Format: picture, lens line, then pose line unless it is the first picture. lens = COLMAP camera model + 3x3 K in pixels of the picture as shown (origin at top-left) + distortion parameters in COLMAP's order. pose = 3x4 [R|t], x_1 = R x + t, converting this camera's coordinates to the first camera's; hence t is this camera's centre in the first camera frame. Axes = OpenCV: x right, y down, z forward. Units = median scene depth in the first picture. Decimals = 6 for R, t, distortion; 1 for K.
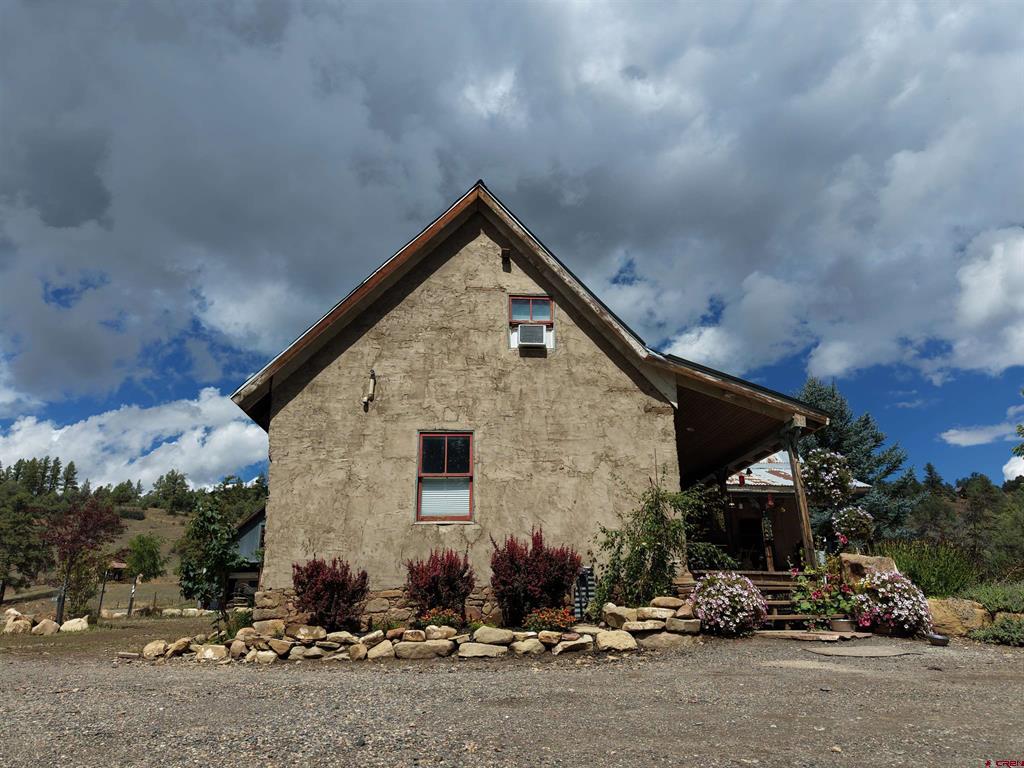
lens RADIAL K [[680.1, 0, 512.0], [0, 680.1, 384.0], [0, 0, 1]] dist [0.078311, -0.101185]
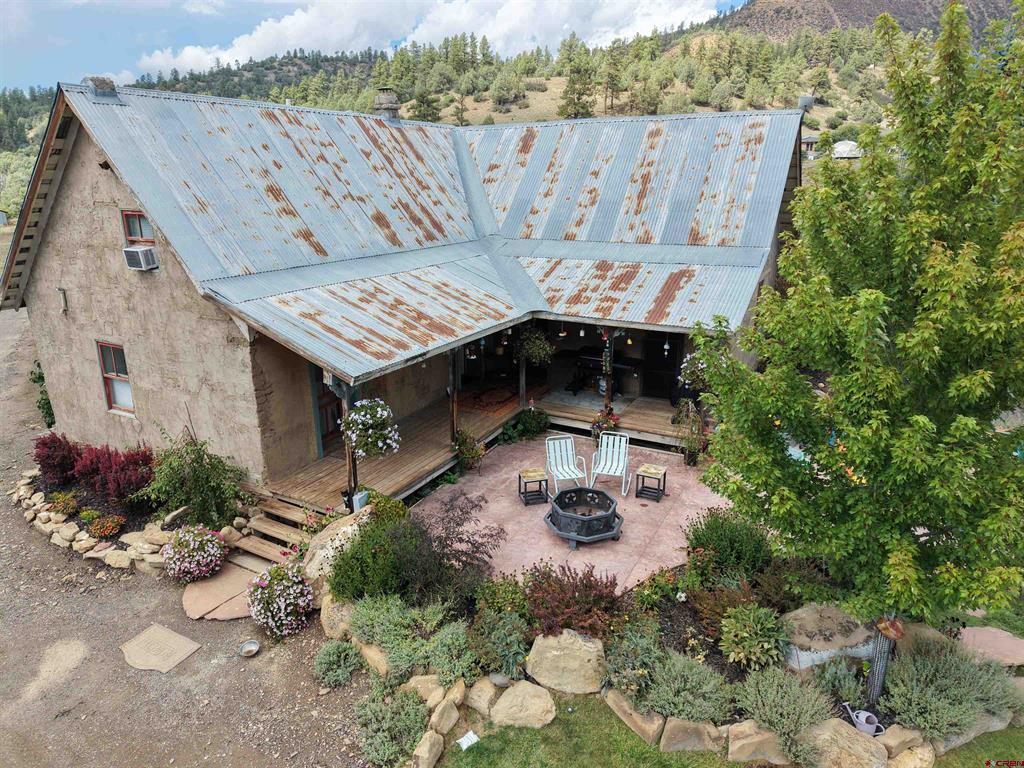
lens RADIAL K [[682.4, 0, 511.5], [0, 682.4, 388.0], [0, 0, 1]] dist [0.022112, -0.021061]
pose [[0.837271, 0.171088, -0.519332, 1.103309], [0.172752, 0.818369, 0.548114, -0.392691], [0.518781, -0.548635, 0.655641, 0.526191]]
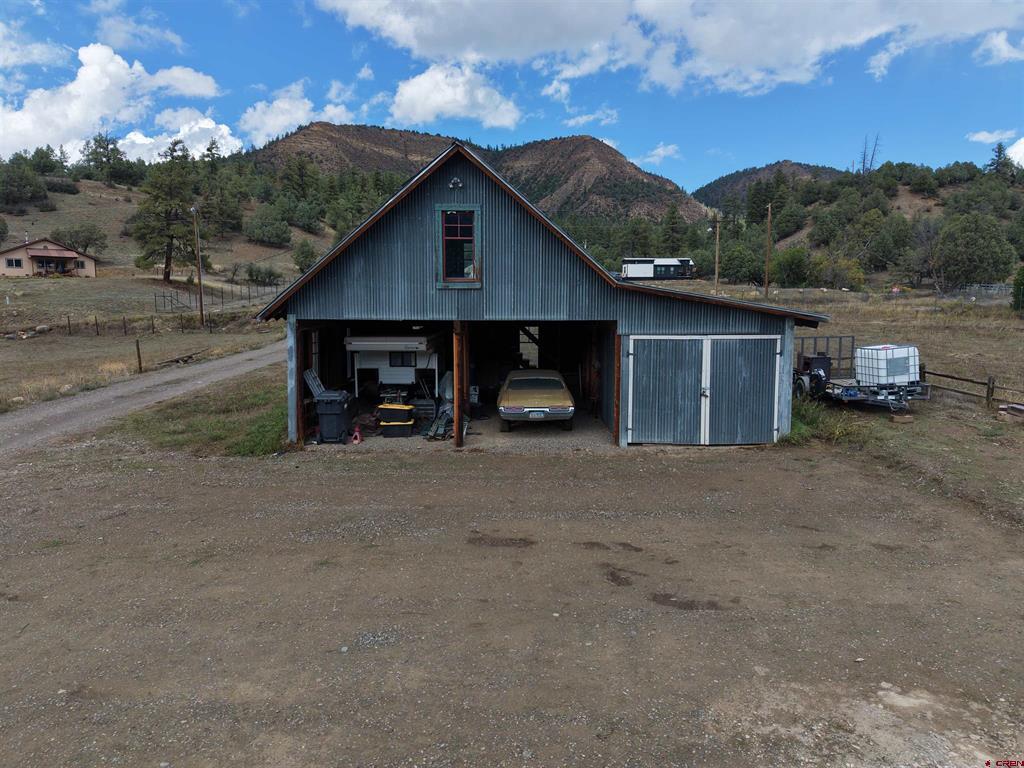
lens RADIAL K [[687.0, 0, 506.8], [0, 687.0, 388.3], [0, 0, 1]] dist [0.009088, 0.000137]
pose [[0.998370, 0.001314, 0.057051, -1.483181], [-0.026466, 0.896384, 0.442487, 0.568904], [-0.050558, -0.443275, 0.894959, 2.870680]]
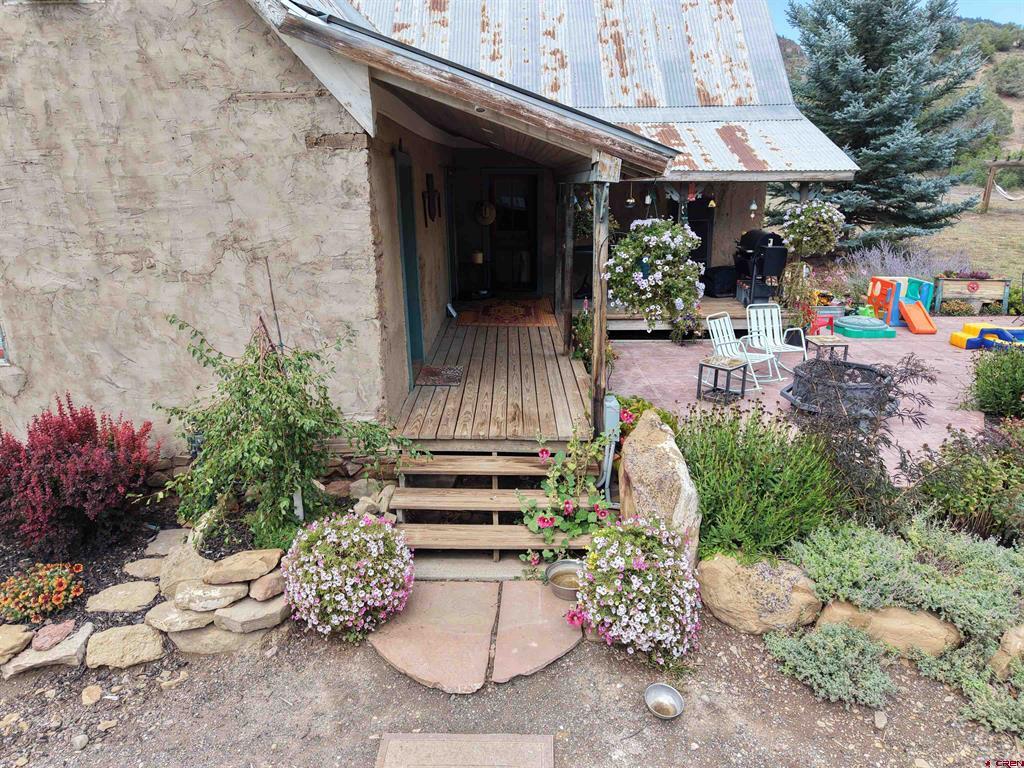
lens RADIAL K [[687.0, 0, 506.8], [0, 687.0, 388.3], [0, 0, 1]] dist [0.009088, 0.000137]
pose [[0.995979, 0.027143, -0.085375, 0.394276], [0.027865, 0.811859, 0.583189, -0.106013], [0.085142, -0.583223, 0.807838, 0.513296]]
